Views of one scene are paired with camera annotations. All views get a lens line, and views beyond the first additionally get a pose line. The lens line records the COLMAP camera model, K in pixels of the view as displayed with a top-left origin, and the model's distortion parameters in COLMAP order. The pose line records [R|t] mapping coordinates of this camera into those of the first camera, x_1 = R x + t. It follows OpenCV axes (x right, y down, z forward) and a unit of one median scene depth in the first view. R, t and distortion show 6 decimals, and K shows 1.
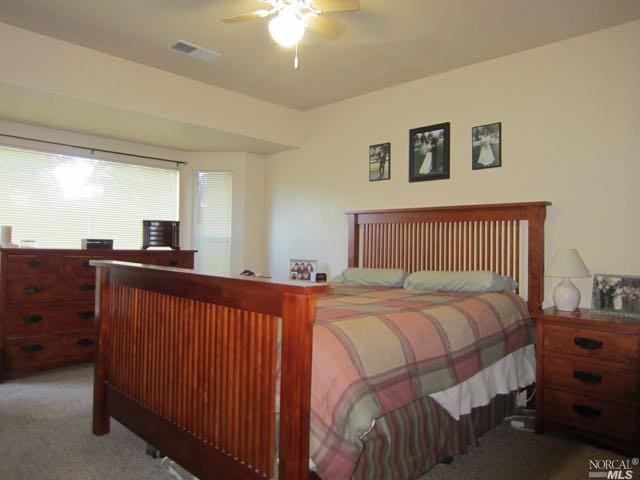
lens RADIAL K [[458.4, 0, 320.0], [0, 458.4, 240.0], [0, 0, 1]] dist [-0.046340, 0.030479]
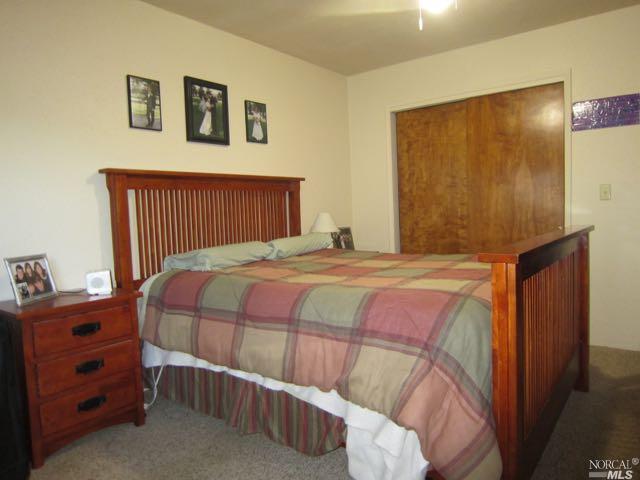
lens RADIAL K [[458.4, 0, 320.0], [0, 458.4, 240.0], [0, 0, 1]] dist [-0.046340, 0.030479]
pose [[-0.133731, -0.078349, 0.987916, -0.692190], [0.025666, 0.996262, 0.082485, -0.009077], [-0.990685, 0.036387, -0.131220, 0.910651]]
